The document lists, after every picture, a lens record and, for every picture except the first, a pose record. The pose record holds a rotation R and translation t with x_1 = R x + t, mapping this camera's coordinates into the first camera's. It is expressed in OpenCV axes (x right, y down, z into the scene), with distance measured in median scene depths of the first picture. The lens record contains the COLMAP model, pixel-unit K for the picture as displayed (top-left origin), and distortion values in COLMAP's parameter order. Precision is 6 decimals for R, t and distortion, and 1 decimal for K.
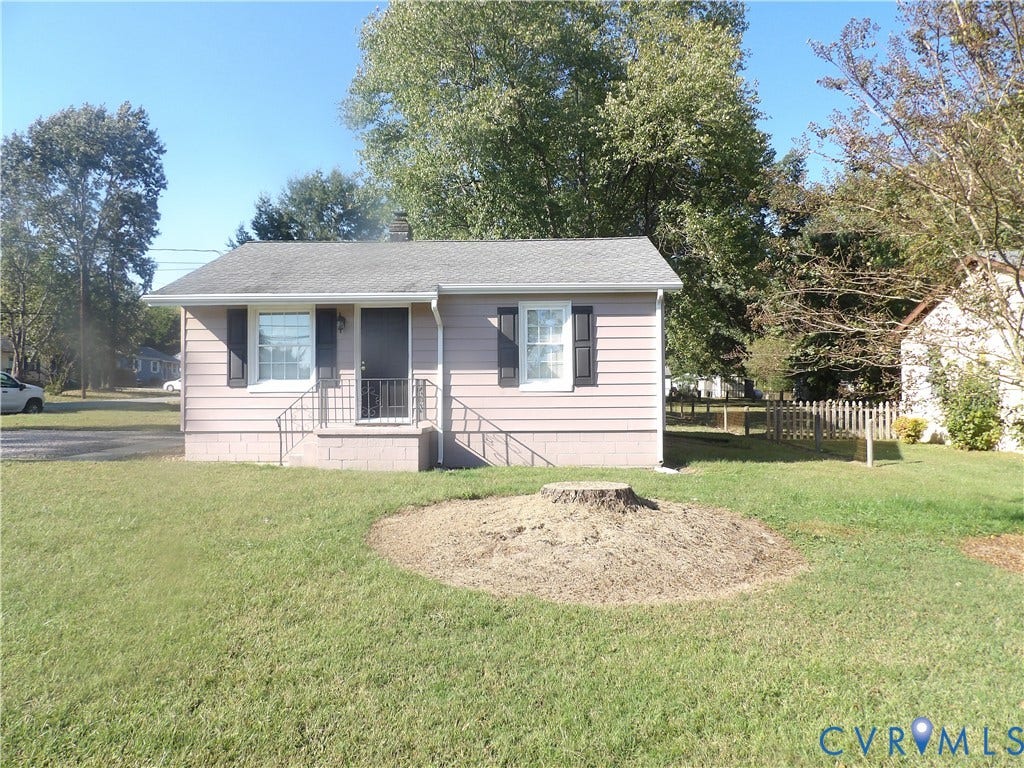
lens RADIAL K [[728.0, 0, 510.3], [0, 728.0, 383.6], [0, 0, 1]] dist [-0.040764, 0.047497]
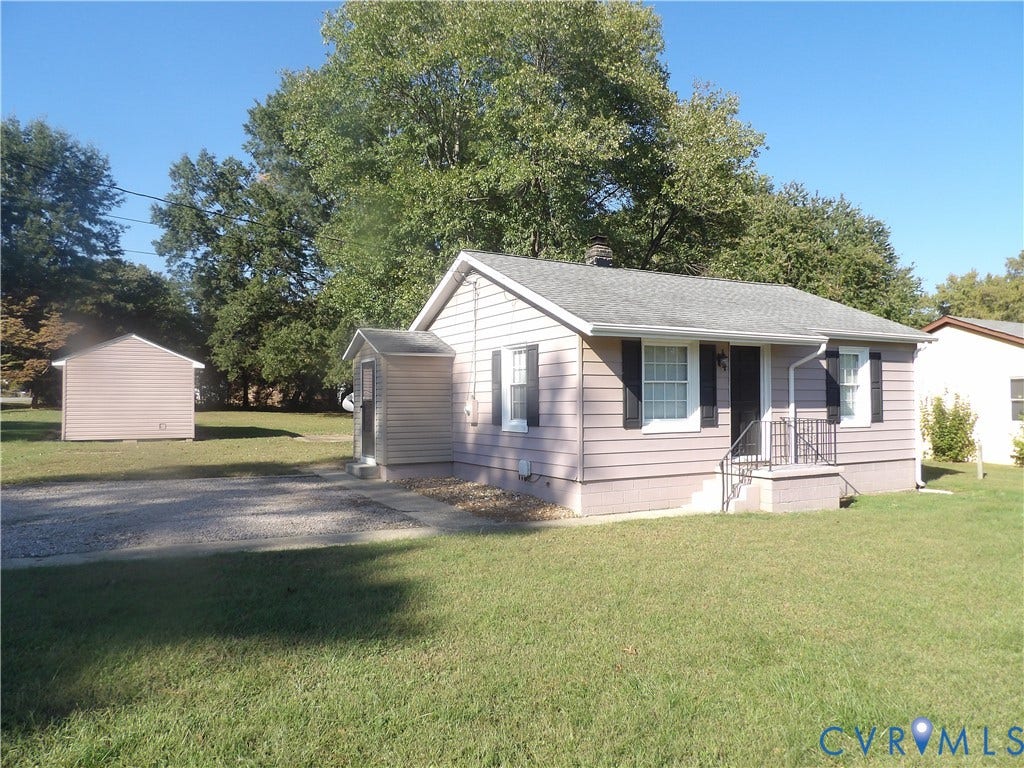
lens RADIAL K [[728.0, 0, 509.2], [0, 728.0, 385.5], [0, 0, 1]] dist [-0.040764, 0.047497]
pose [[0.864784, 0.013492, 0.501963, -0.958130], [-0.004423, 0.999805, -0.019253, -0.029549], [-0.502125, 0.014429, 0.864675, 0.297485]]
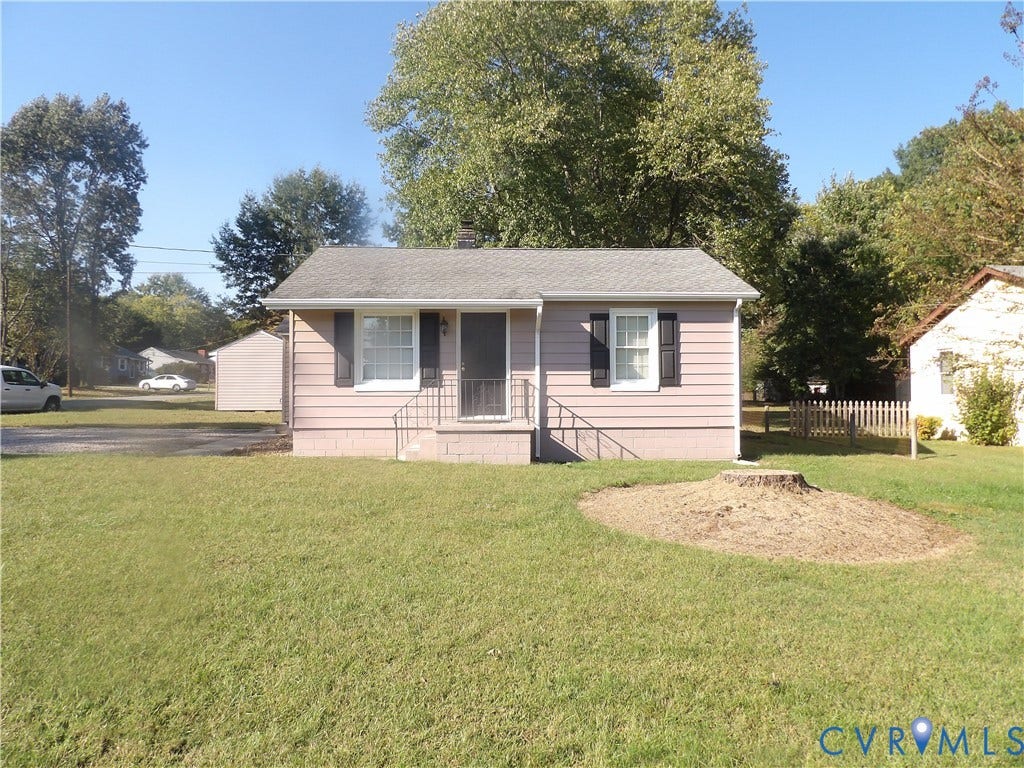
lens RADIAL K [[728.0, 0, 519.0], [0, 728.0, 375.7], [0, 0, 1]] dist [-0.040764, 0.047497]
pose [[0.997241, 0.005052, 0.074059, -0.200740], [-0.004269, 0.999933, -0.010723, -0.000095], [-0.074109, 0.010377, 0.997196, -0.072396]]
